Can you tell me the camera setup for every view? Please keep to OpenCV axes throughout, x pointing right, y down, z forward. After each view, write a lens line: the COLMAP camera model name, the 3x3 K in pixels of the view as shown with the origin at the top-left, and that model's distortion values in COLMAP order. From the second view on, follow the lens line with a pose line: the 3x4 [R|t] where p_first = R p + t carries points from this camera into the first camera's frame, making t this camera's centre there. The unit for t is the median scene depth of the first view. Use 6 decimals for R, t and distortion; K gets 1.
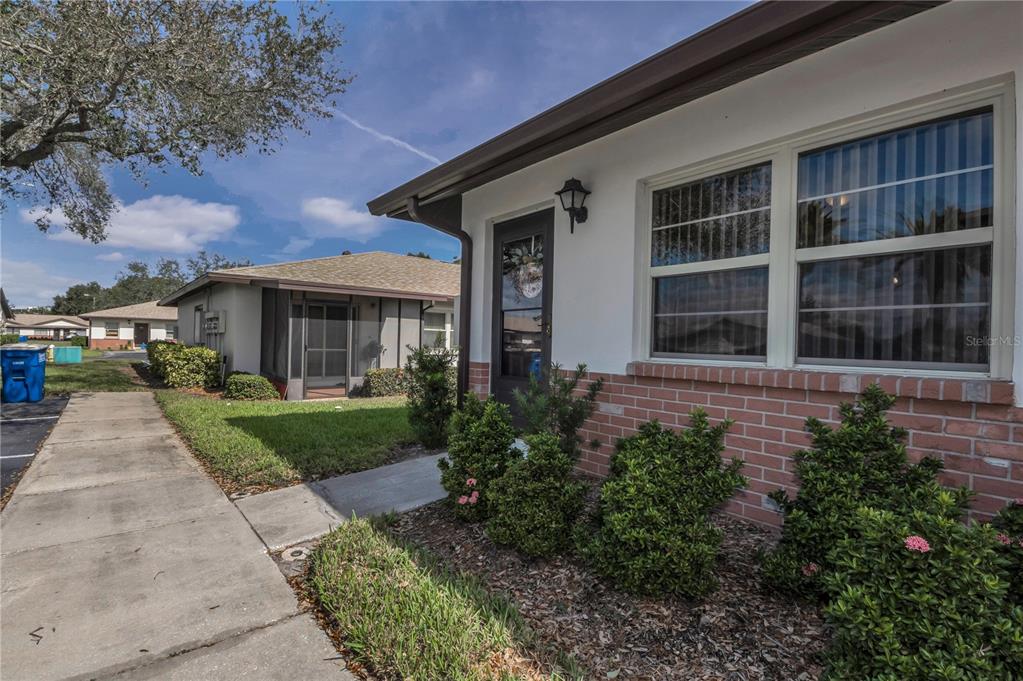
lens RADIAL K [[482.9, 0, 511.5], [0, 482.9, 340.5], [0, 0, 1]] dist [0.003548, 0.000415]
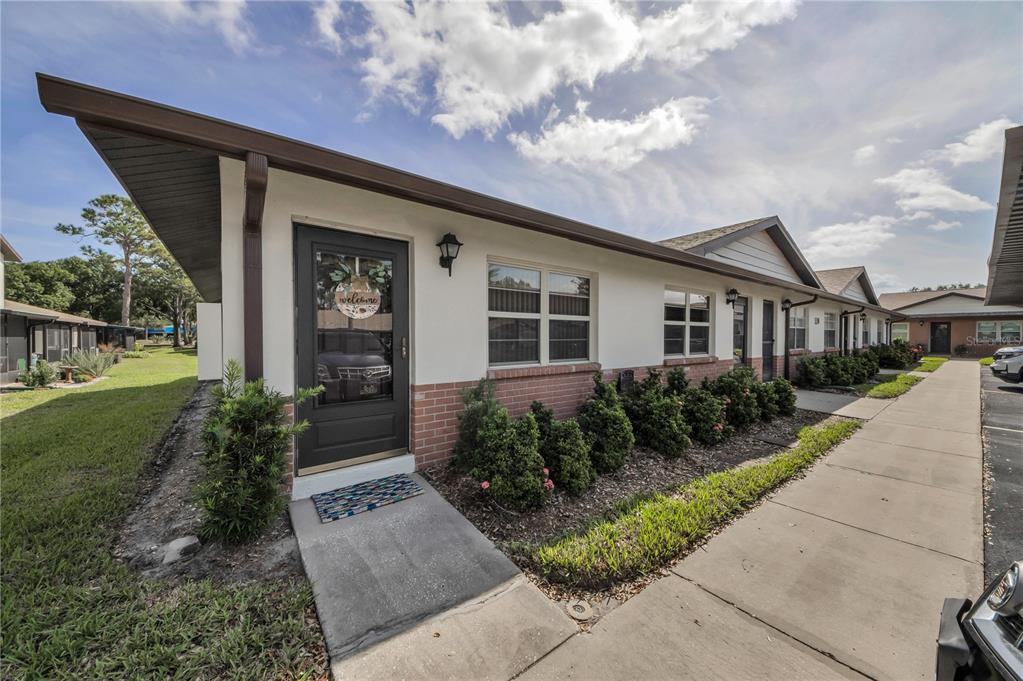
lens RADIAL K [[359.5, 0, 511.5], [0, 359.5, 340.5], [0, 0, 1]] dist [-0.000097, -0.000002]
pose [[0.019875, 0.013795, 0.999707, -0.919958], [0.033557, 0.999332, -0.014457, -0.032924], [-0.999239, 0.033834, 0.019399, 0.918210]]
